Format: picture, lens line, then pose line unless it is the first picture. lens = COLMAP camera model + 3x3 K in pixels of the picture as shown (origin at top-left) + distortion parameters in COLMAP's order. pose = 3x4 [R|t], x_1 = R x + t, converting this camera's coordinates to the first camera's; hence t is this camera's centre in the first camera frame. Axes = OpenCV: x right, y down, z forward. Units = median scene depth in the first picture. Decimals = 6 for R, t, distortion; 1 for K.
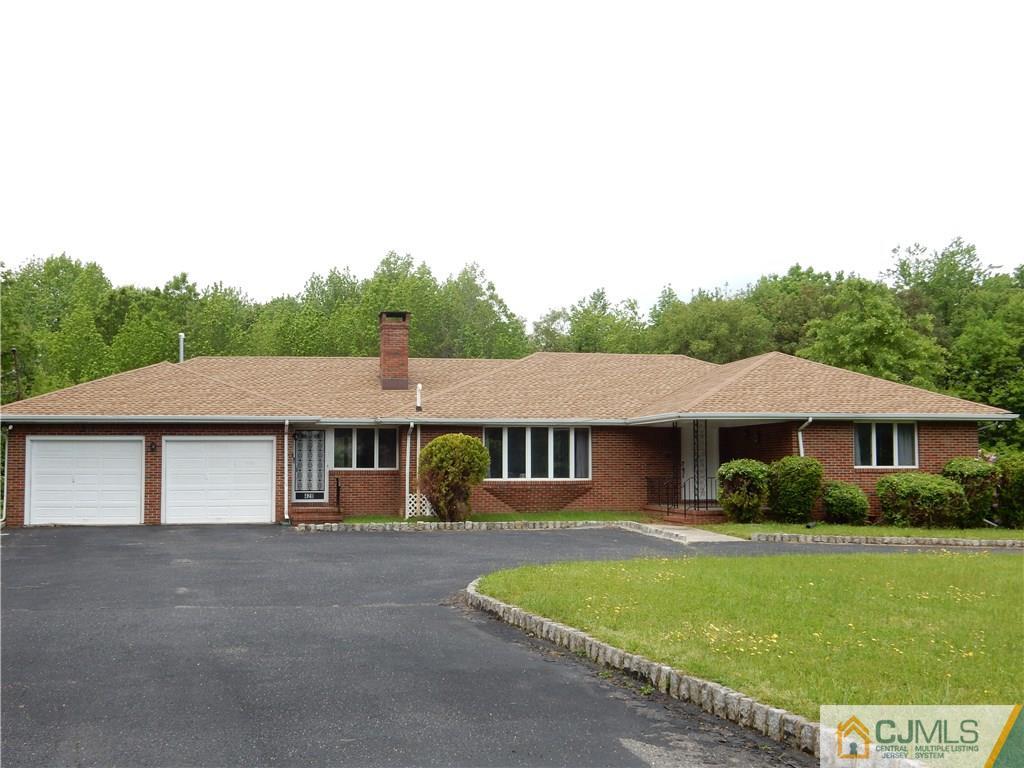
lens RADIAL K [[1248.7, 0, 513.3], [0, 1248.7, 383.2], [0, 0, 1]] dist [0.043386, 0.000000]
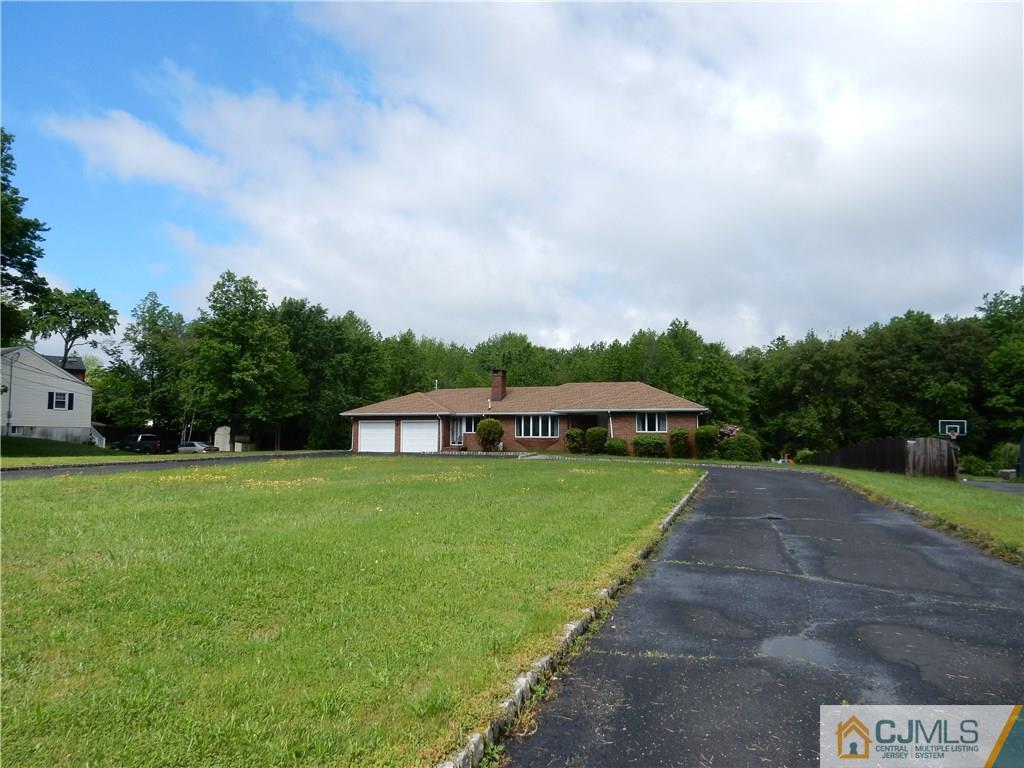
lens RADIAL K [[746.7, 0, 510.2], [0, 746.7, 386.0], [0, 0, 1]] dist [-0.018185, 0.013891]
pose [[0.901353, -0.025521, -0.432332, 0.610878], [0.025739, 0.999654, -0.005348, -0.016185], [0.432319, -0.006307, 0.901699, -0.338561]]
